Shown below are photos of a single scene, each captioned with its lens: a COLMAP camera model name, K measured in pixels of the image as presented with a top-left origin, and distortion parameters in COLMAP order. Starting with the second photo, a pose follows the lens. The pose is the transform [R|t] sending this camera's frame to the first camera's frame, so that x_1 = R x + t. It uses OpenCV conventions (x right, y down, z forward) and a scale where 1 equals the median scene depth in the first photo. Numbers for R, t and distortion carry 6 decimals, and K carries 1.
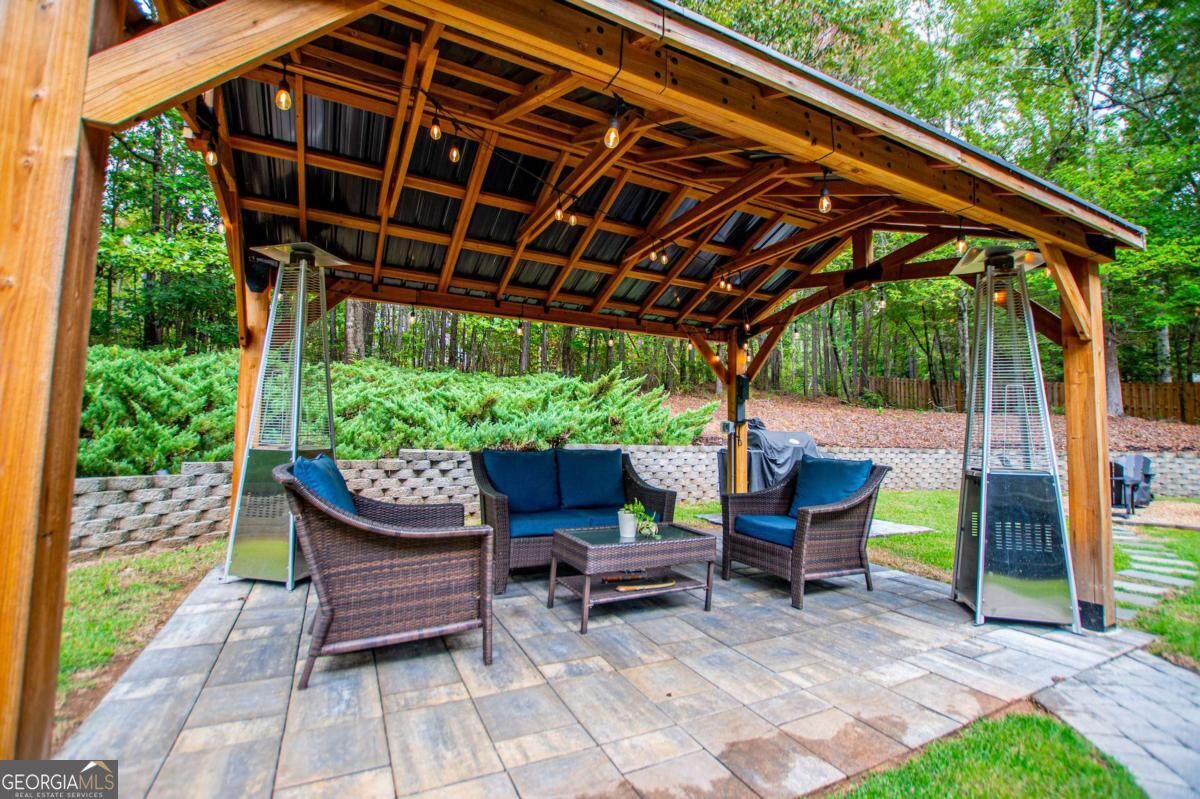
lens RADIAL K [[531.1, 0, 600.0], [0, 531.1, 399.5], [0, 0, 1]] dist [-0.024460, 0.000213]
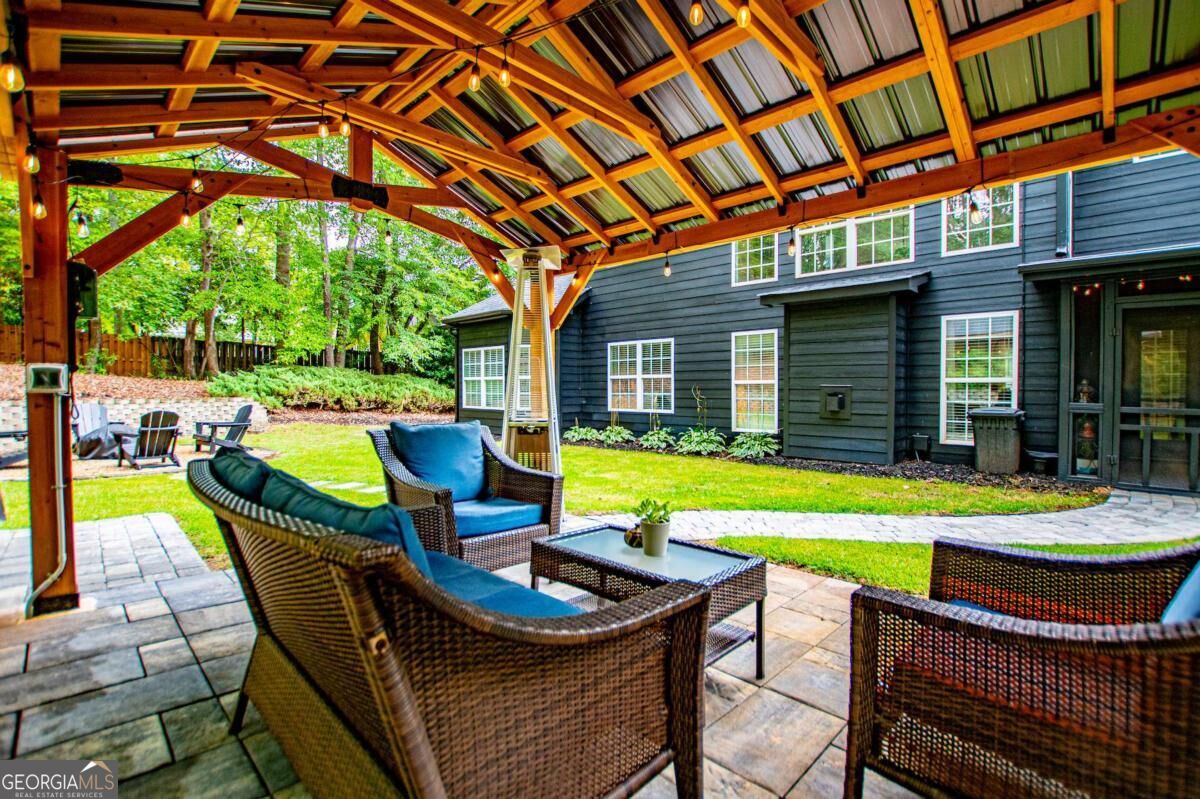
lens RADIAL K [[548.4, 0, 600.0], [0, 548.4, 399.5], [0, 0, 1]] dist [-0.001297, -0.000051]
pose [[-0.320530, -0.035130, 0.946587, -0.328307], [-0.074277, 0.997167, 0.011856, 0.033277], [-0.944322, -0.066509, -0.322232, 0.717621]]
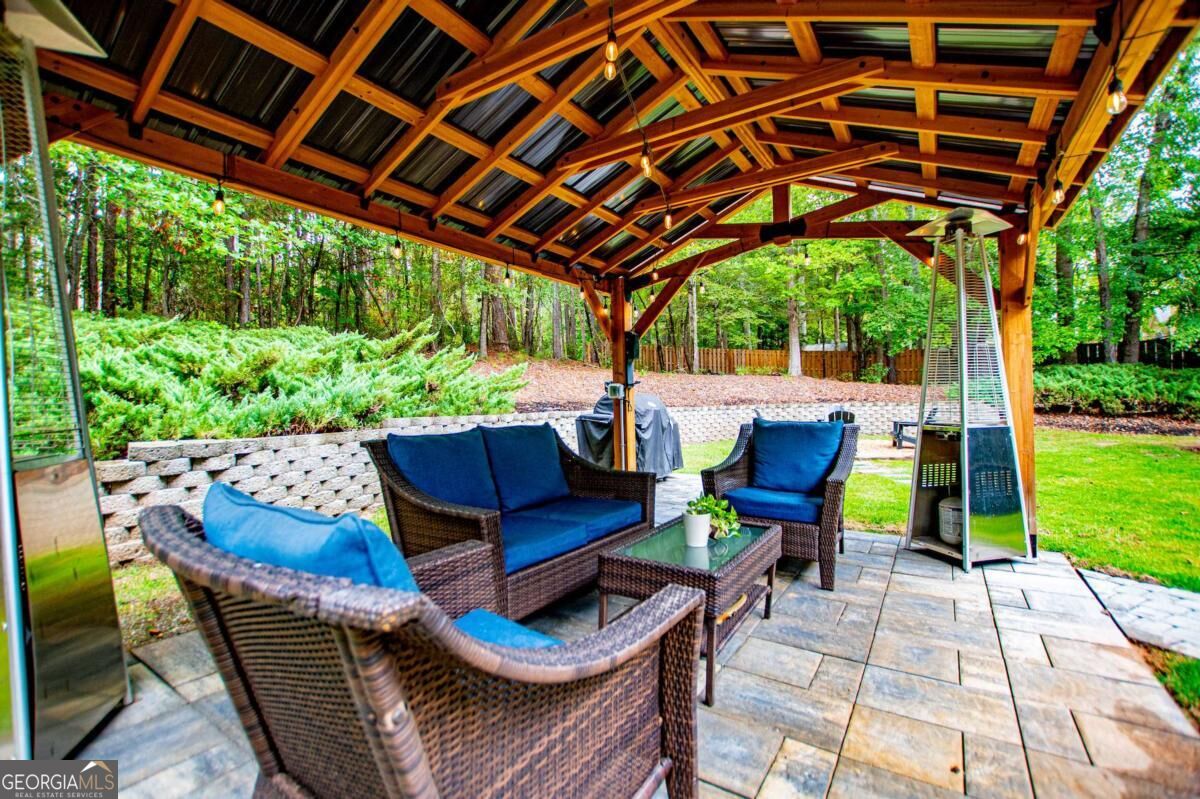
lens RADIAL K [[531.1, 0, 600.0], [0, 531.1, 399.5], [0, 0, 1]] dist [-0.024460, 0.000213]
pose [[0.859301, -0.033669, 0.510361, -0.231820], [-0.000554, 0.997769, 0.066756, 0.007636], [-0.511470, -0.057646, 0.857365, 0.256594]]
